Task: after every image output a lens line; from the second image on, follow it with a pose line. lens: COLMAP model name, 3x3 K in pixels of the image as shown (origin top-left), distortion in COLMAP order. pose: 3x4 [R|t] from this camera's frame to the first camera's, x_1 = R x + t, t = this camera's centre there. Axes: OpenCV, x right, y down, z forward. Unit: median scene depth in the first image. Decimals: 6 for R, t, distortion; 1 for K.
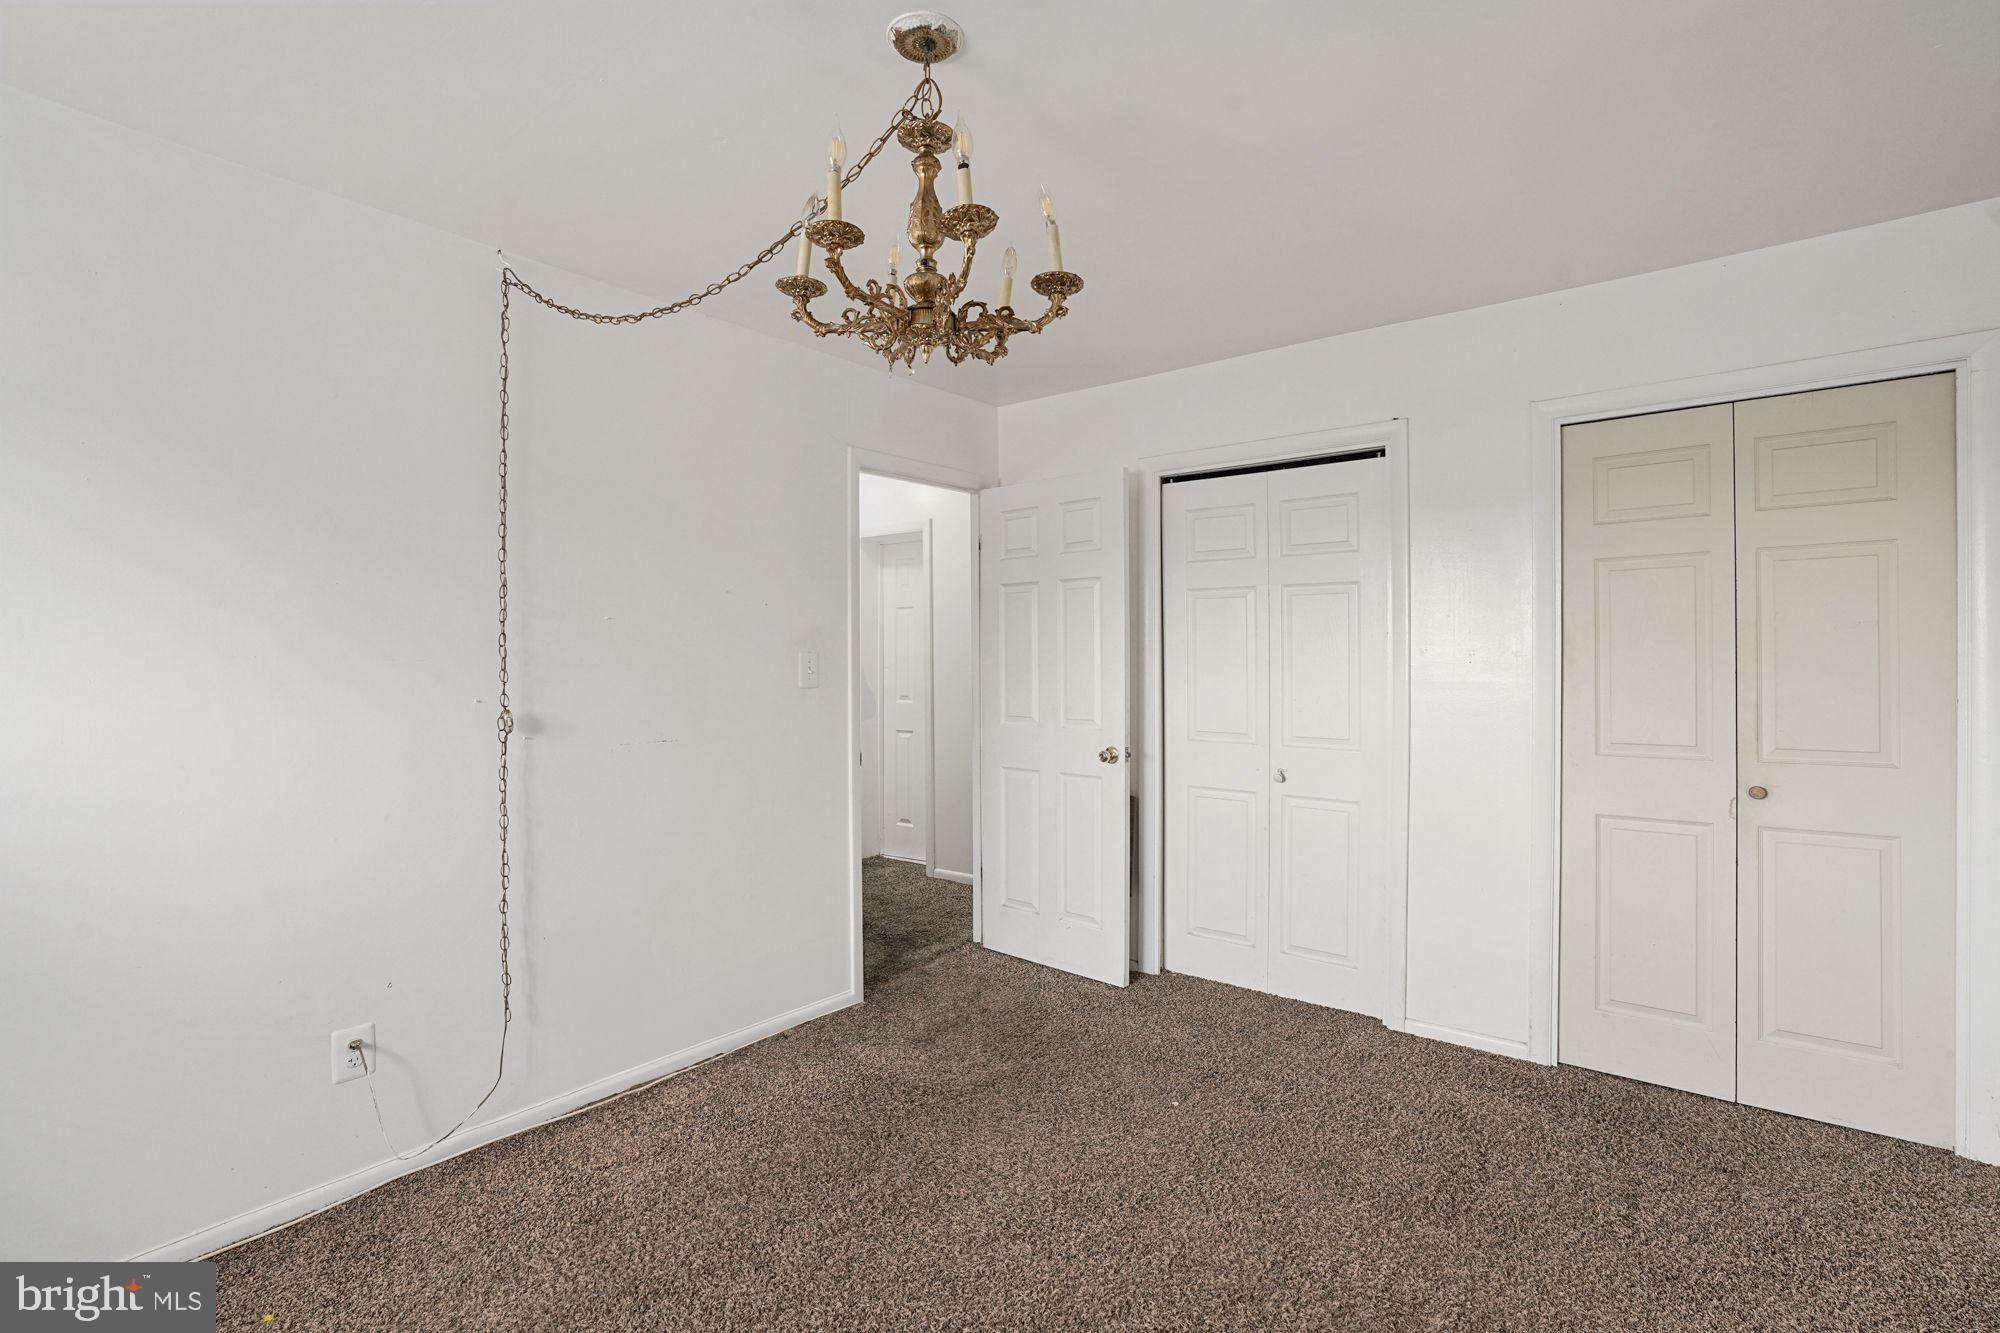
lens RADIAL K [[926.6, 0, 1000.0], [0, 926.6, 666.5], [0, 0, 1]] dist [-0.037358, 0.035895]
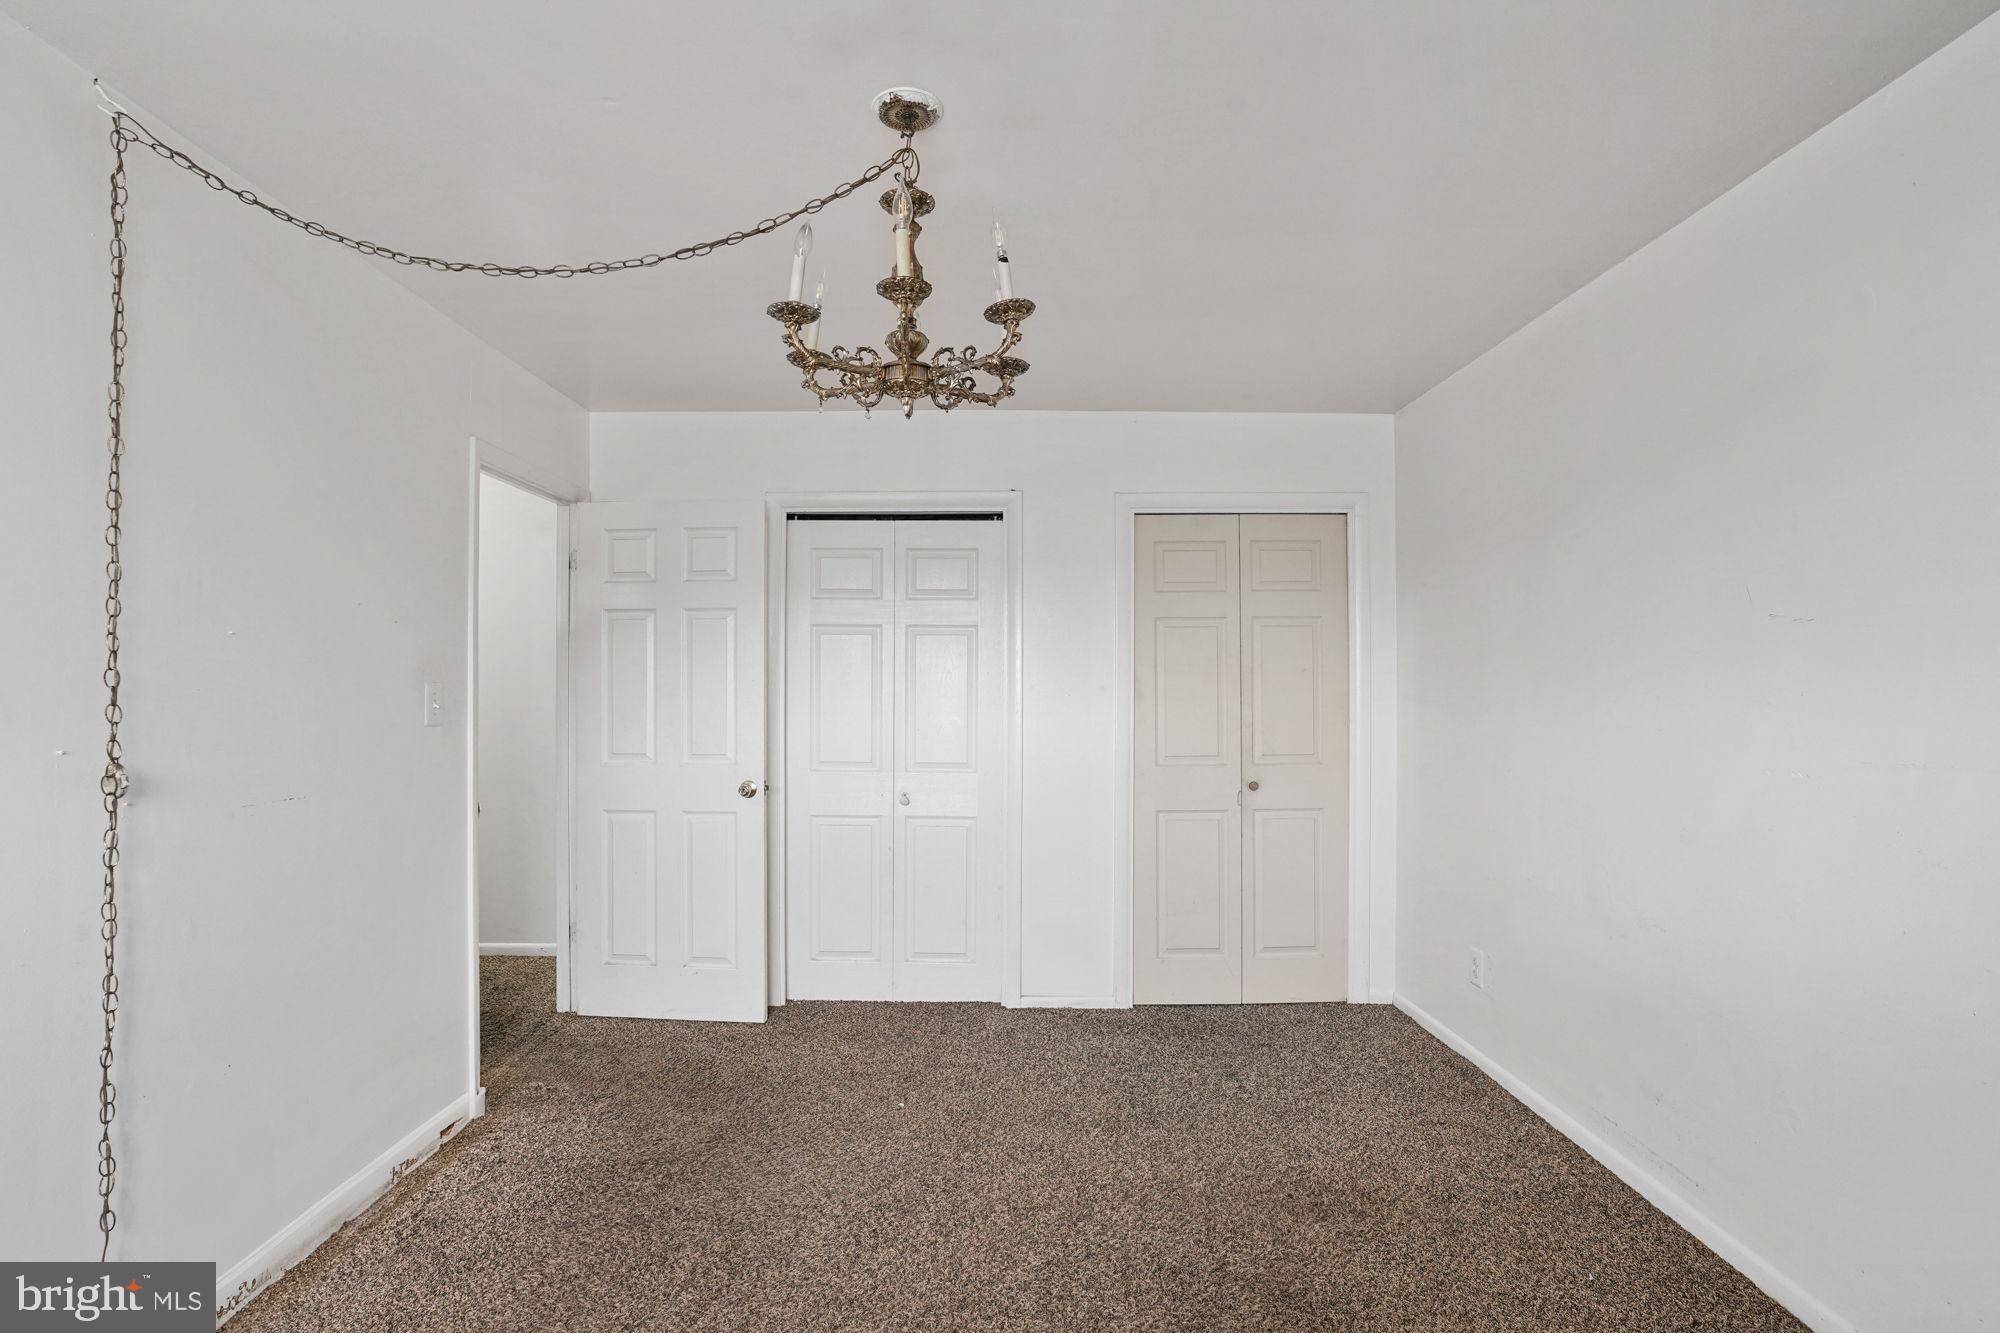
lens RADIAL K [[952.8, 0, 999.8], [0, 952.8, 692.6], [0, 0, 1]] dist [-0.002062, 0.000219]
pose [[0.804152, 0.002534, 0.594419, -0.306538], [0.001972, 0.999974, -0.006930, -0.000100], [-0.594421, 0.006745, 0.804126, 0.024804]]
